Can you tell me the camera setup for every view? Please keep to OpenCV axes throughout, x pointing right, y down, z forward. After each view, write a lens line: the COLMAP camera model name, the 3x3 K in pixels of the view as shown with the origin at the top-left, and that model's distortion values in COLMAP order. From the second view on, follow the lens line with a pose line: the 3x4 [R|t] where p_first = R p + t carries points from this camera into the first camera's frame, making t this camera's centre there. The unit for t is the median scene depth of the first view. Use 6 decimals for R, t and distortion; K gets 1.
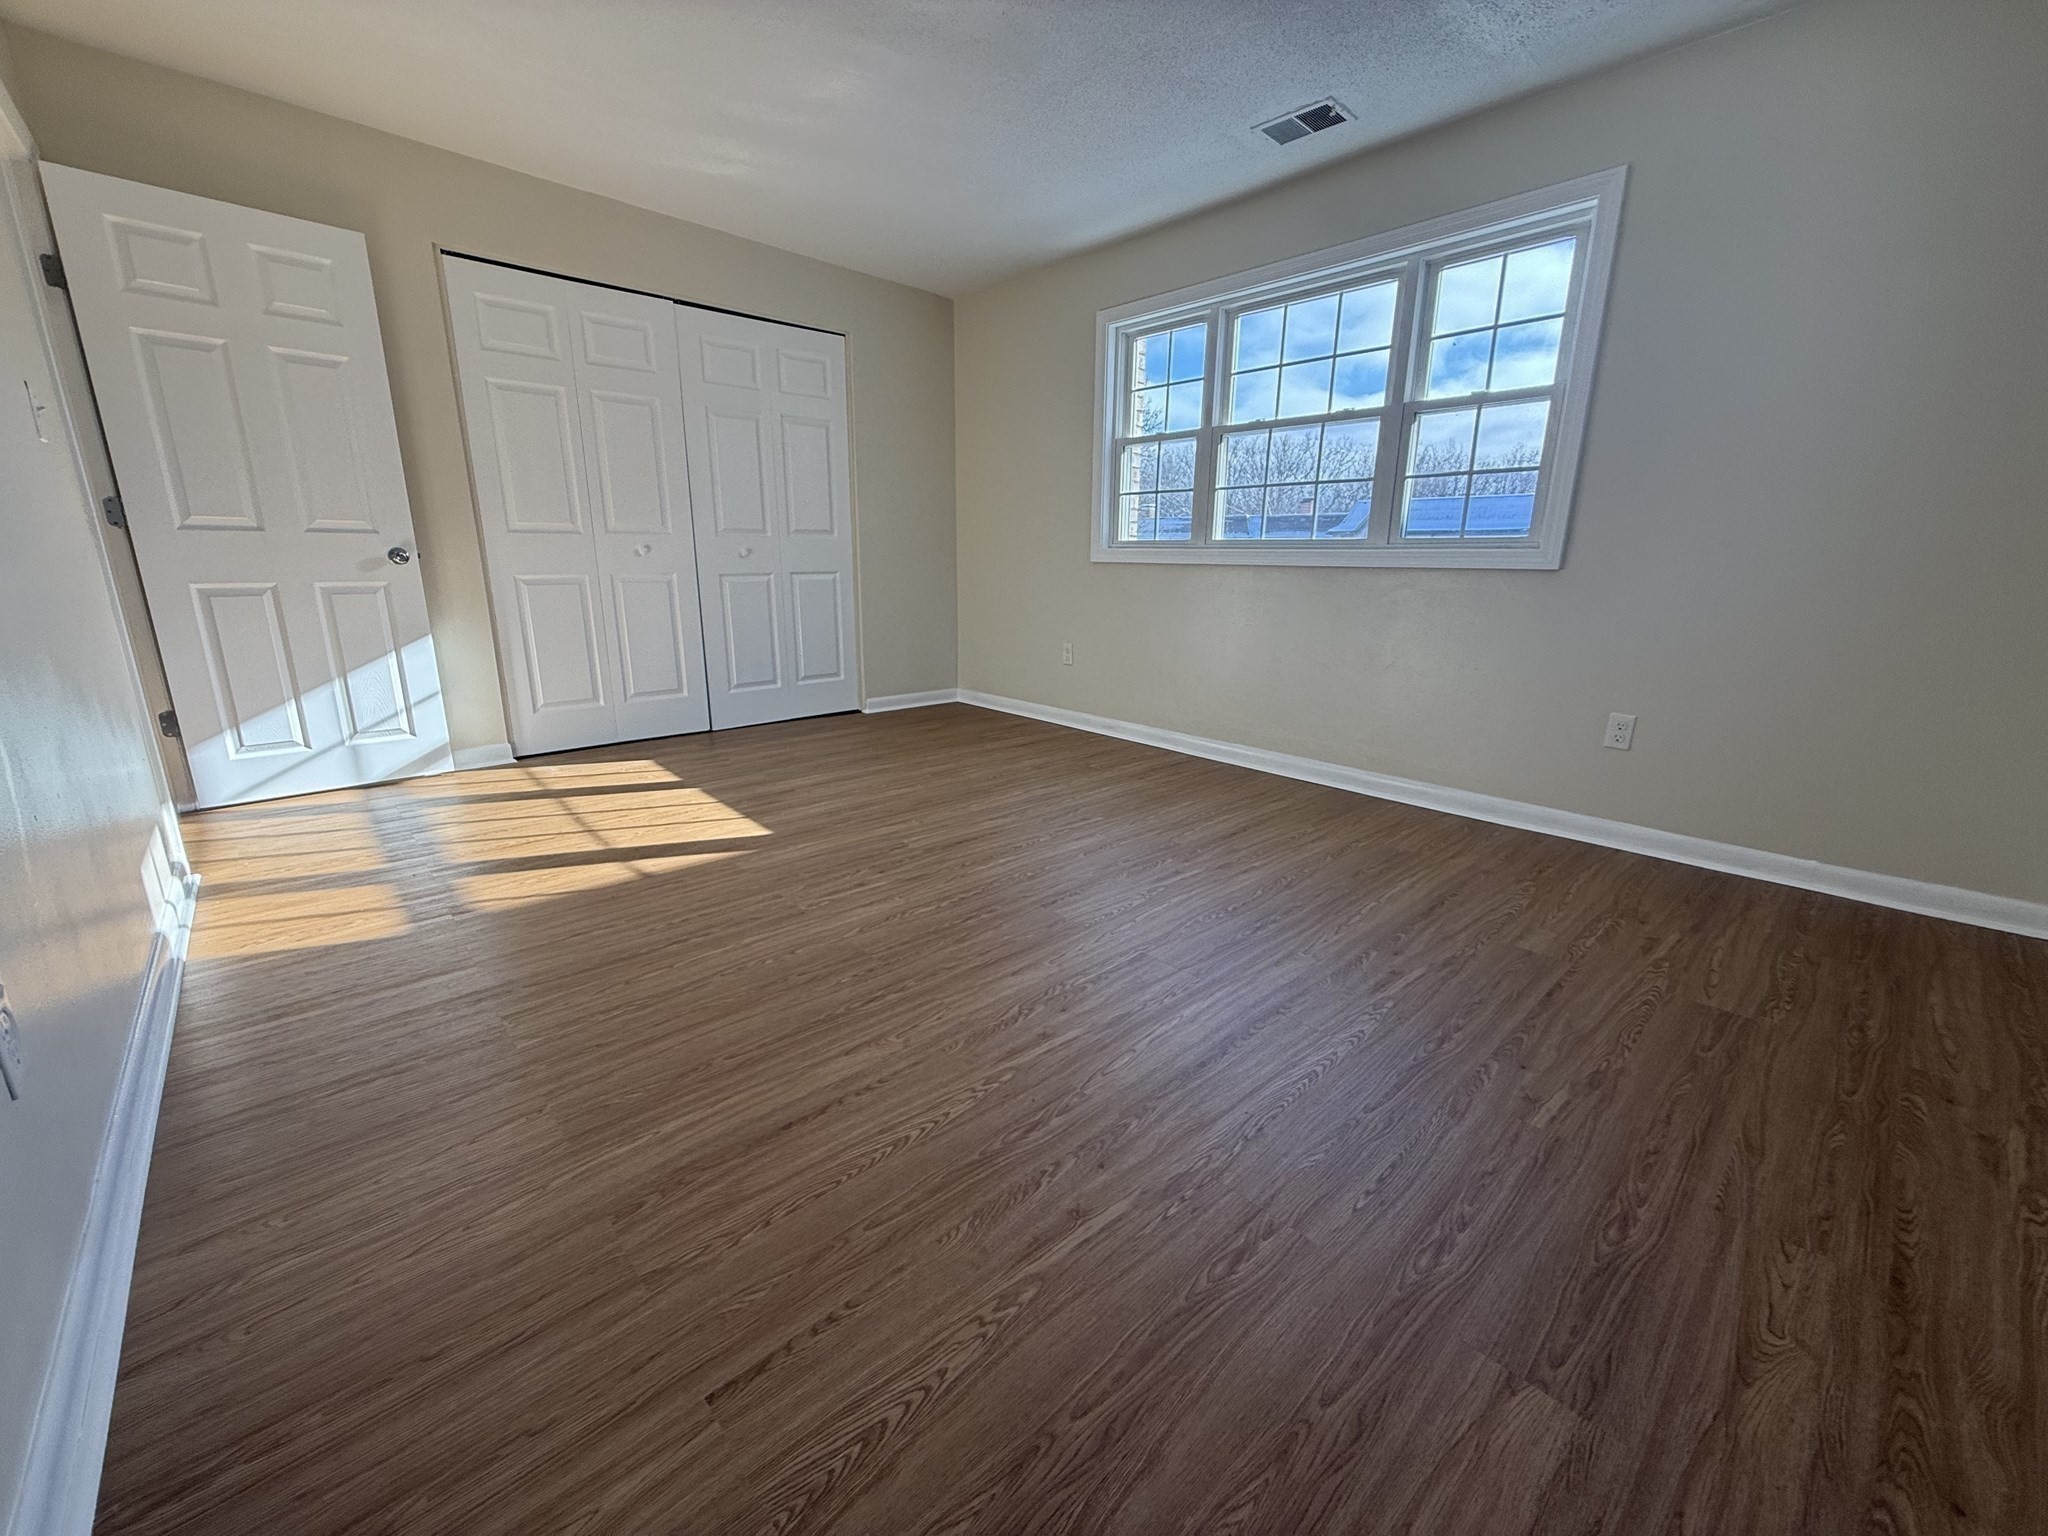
lens RADIAL K [[819.2, 0, 1016.4], [0, 819.2, 764.9], [0, 0, 1]] dist [0.002471, -0.000312]
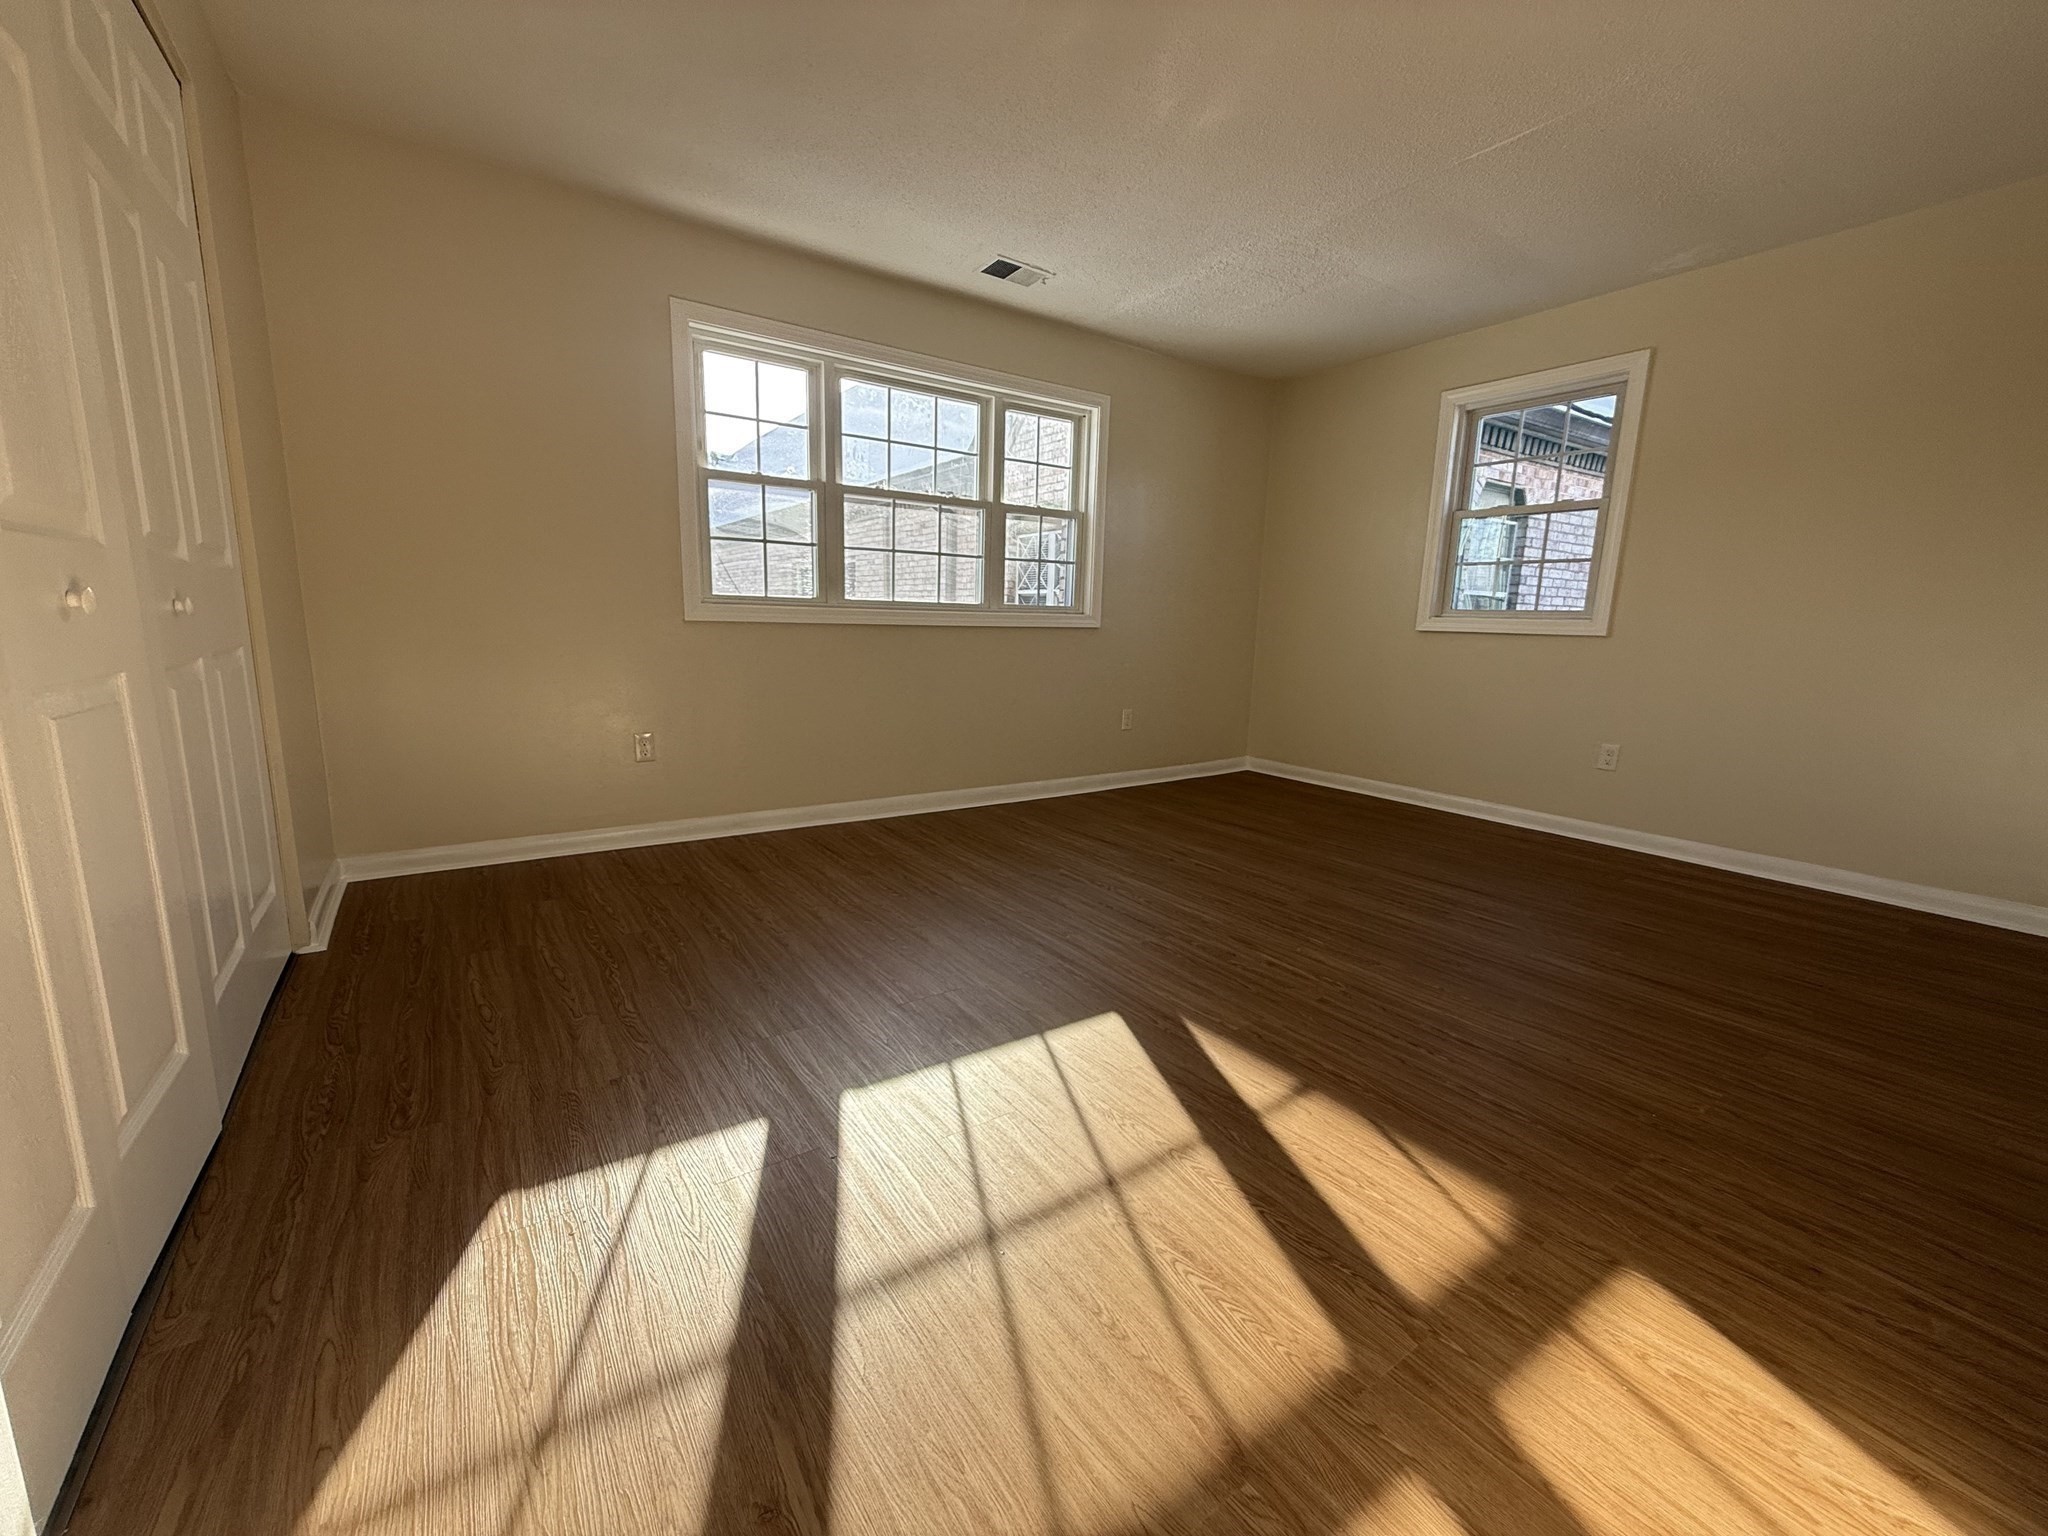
lens RADIAL K [[819.2, 0, 1025.6], [0, 819.2, 762.1], [0, 0, 1]] dist [0.002471, -0.000312]
pose [[0.126281, -0.173262, 0.976746, -0.909763], [0.230311, 0.962845, 0.141020, -0.226947], [-0.964889, 0.207147, 0.161493, 0.874105]]
